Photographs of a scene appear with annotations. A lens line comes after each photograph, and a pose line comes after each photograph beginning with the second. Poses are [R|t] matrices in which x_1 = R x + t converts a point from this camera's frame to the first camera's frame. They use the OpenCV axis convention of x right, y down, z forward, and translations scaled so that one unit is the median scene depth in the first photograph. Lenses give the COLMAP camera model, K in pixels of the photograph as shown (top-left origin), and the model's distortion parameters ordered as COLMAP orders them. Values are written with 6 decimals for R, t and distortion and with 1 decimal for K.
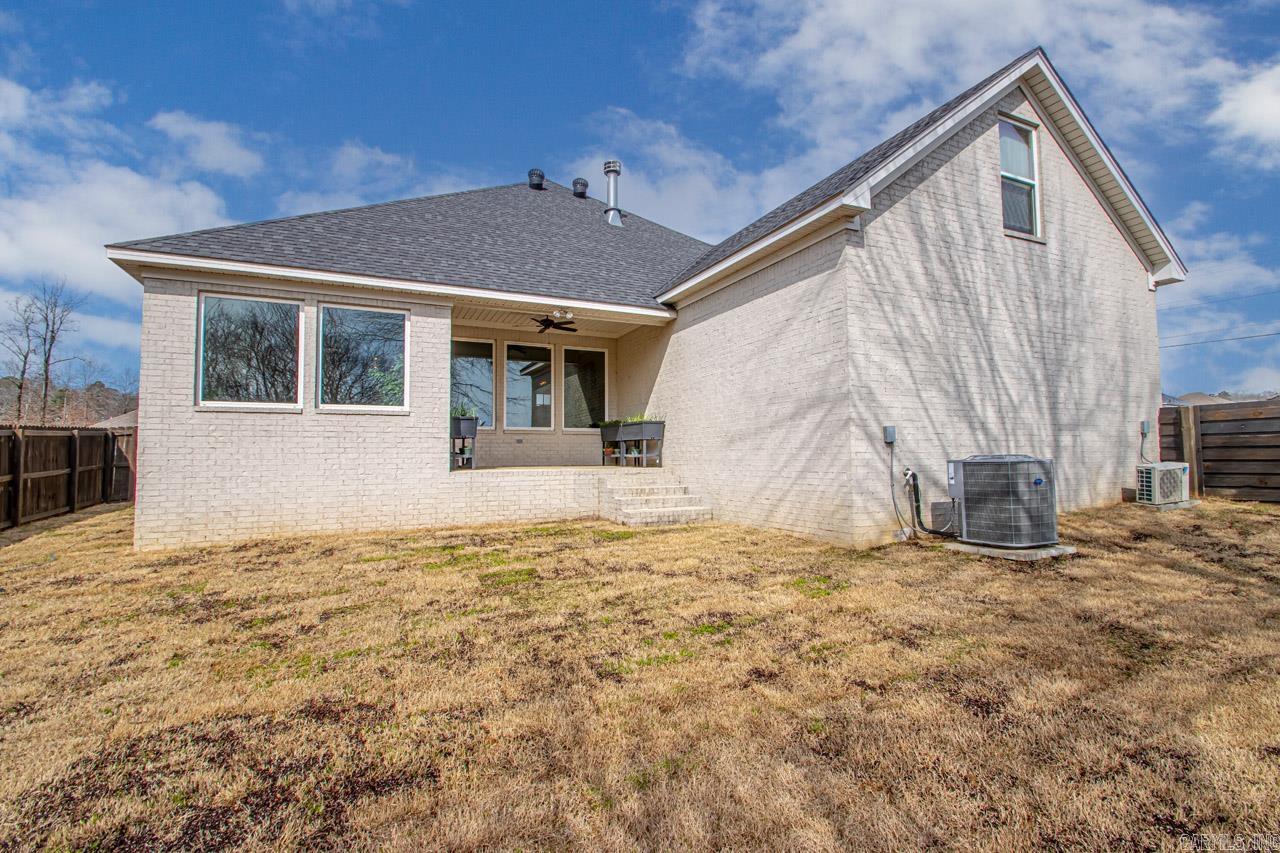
lens RADIAL K [[606.2, 0, 630.4], [0, 606.2, 426.9], [0, 0, 1]] dist [0.012296, -0.015332]
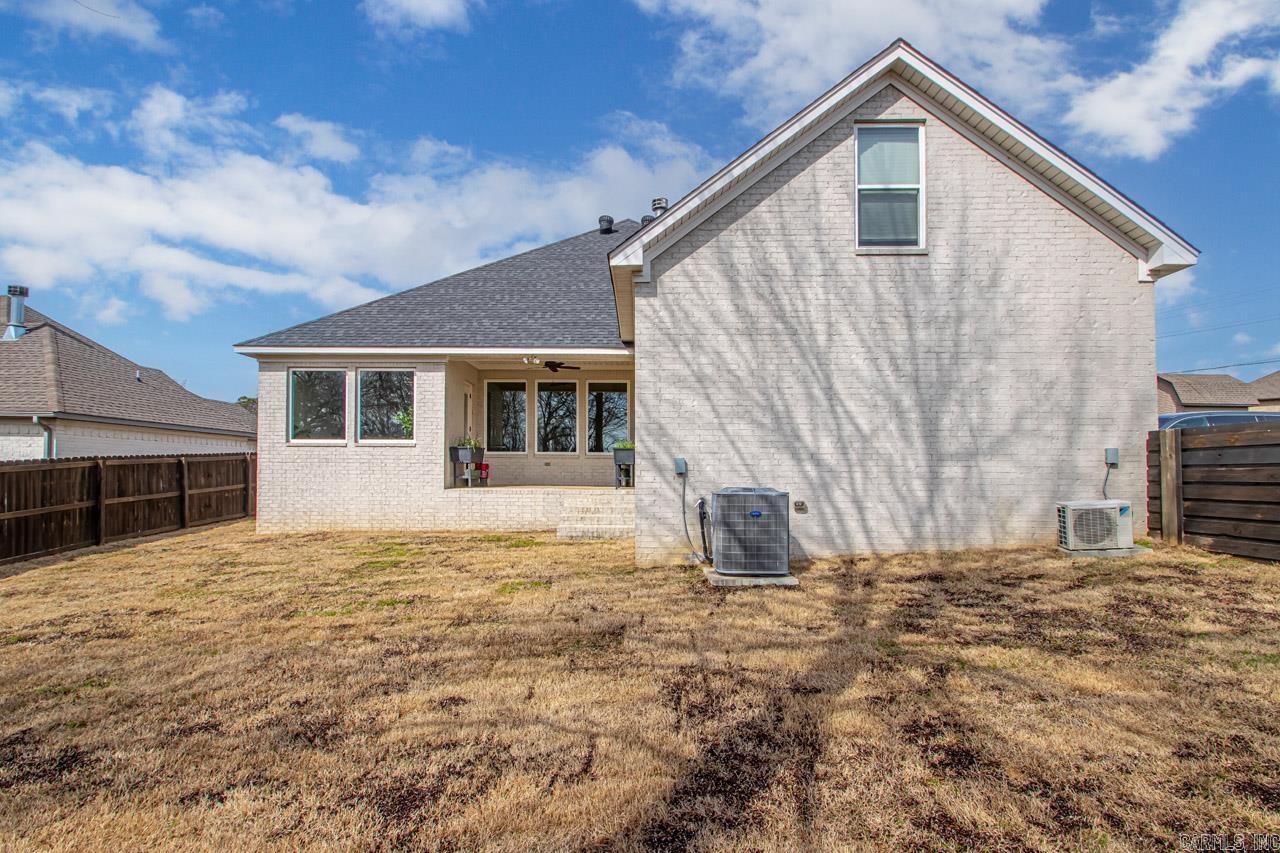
lens RADIAL K [[606.2, 0, 574.0], [0, 606.2, 464.7], [0, 0, 1]] dist [0.012296, -0.015332]
pose [[0.893778, 0.006868, -0.448458, 0.627334], [0.009585, 0.999362, 0.034409, -0.024671], [0.448408, -0.035053, 0.893141, -0.052921]]
